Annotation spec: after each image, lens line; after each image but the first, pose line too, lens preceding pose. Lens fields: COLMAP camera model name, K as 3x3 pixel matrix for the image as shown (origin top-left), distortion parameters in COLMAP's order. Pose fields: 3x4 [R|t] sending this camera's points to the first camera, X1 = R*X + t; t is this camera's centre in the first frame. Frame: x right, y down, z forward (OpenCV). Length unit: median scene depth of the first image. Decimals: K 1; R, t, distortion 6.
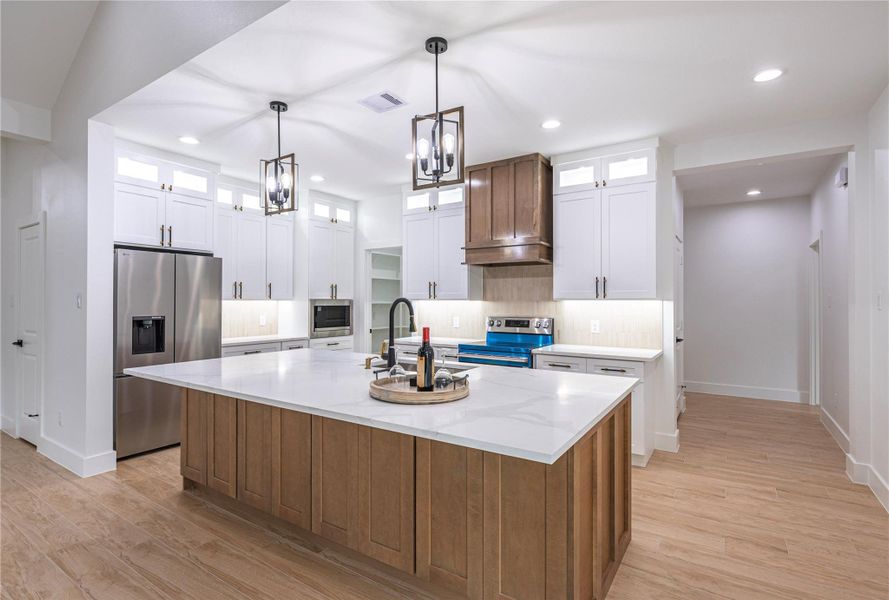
lens RADIAL K [[442.1, 0, 442.6], [0, 442.1, 299.3], [0, 0, 1]] dist [0.000327, 0.000572]
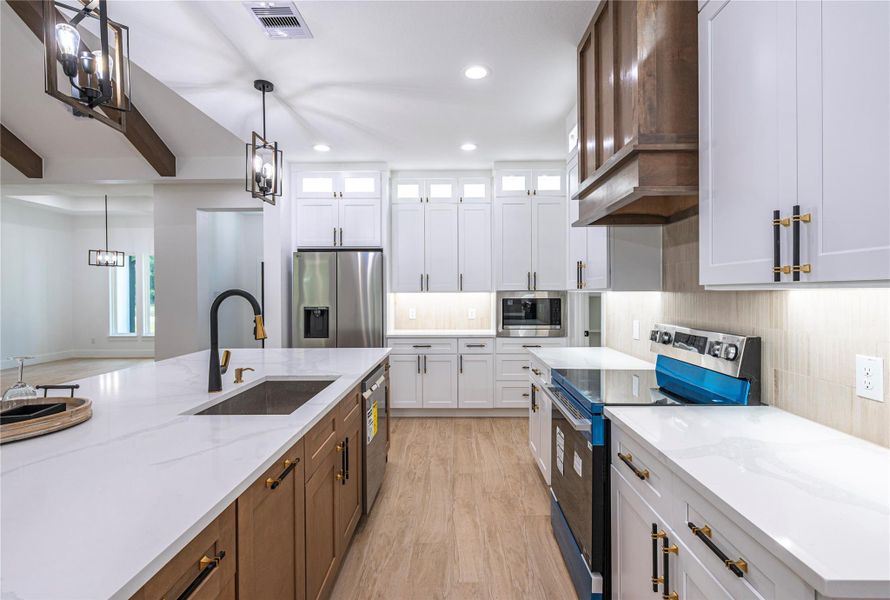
lens RADIAL K [[426.2, 0, 450.9], [0, 426.2, 296.1], [0, 0, 1]] dist [0.001309, 0.000222]
pose [[0.538960, 0.002816, -0.842326, 0.446729], [0.008854, 0.999920, 0.009008, 0.002277], [0.842285, -0.012314, 0.538892, 0.625418]]
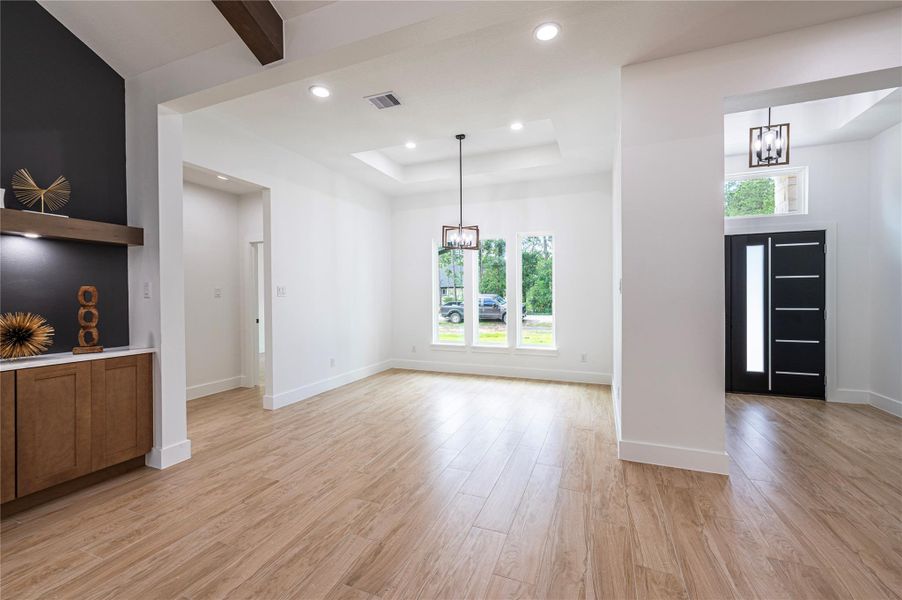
lens RADIAL K [[366.5, 0, 451.0], [0, 366.5, 300.0], [0, 0, 1]] dist [0.000931, 0.000074]
pose [[0.203116, 0.009054, -0.979113, -0.837878], [0.010614, 0.999878, 0.011448, 0.015956], [0.979097, -0.012717, 0.202995, 0.111085]]
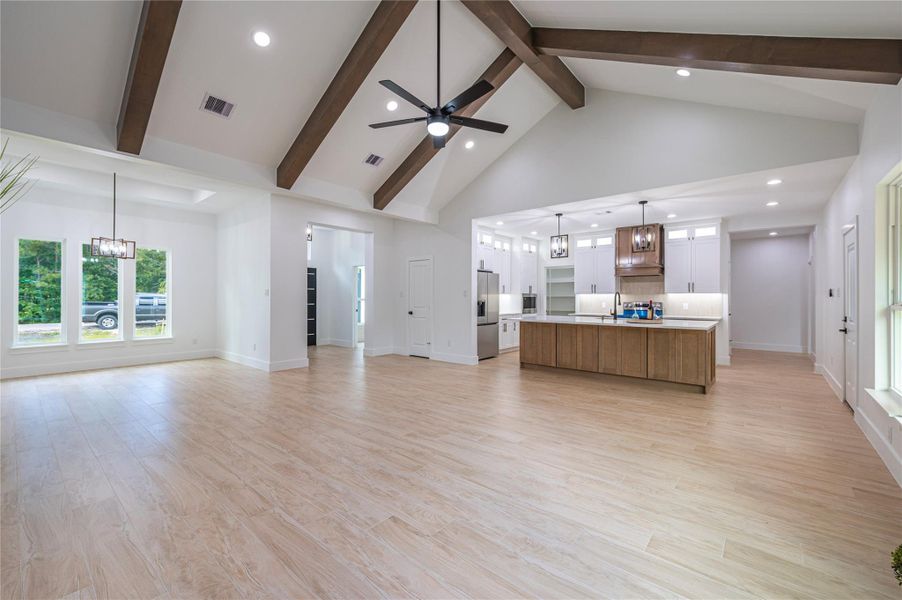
lens RADIAL K [[375.1, 0, 456.5], [0, 375.1, 297.8], [0, 0, 1]] dist [0.021051, -0.023224]
pose [[0.994327, 0.000856, -0.106363, -0.531885], [-0.000465, 0.999993, 0.003702, 0.016406], [0.106365, -0.003632, 0.994321, -0.858033]]
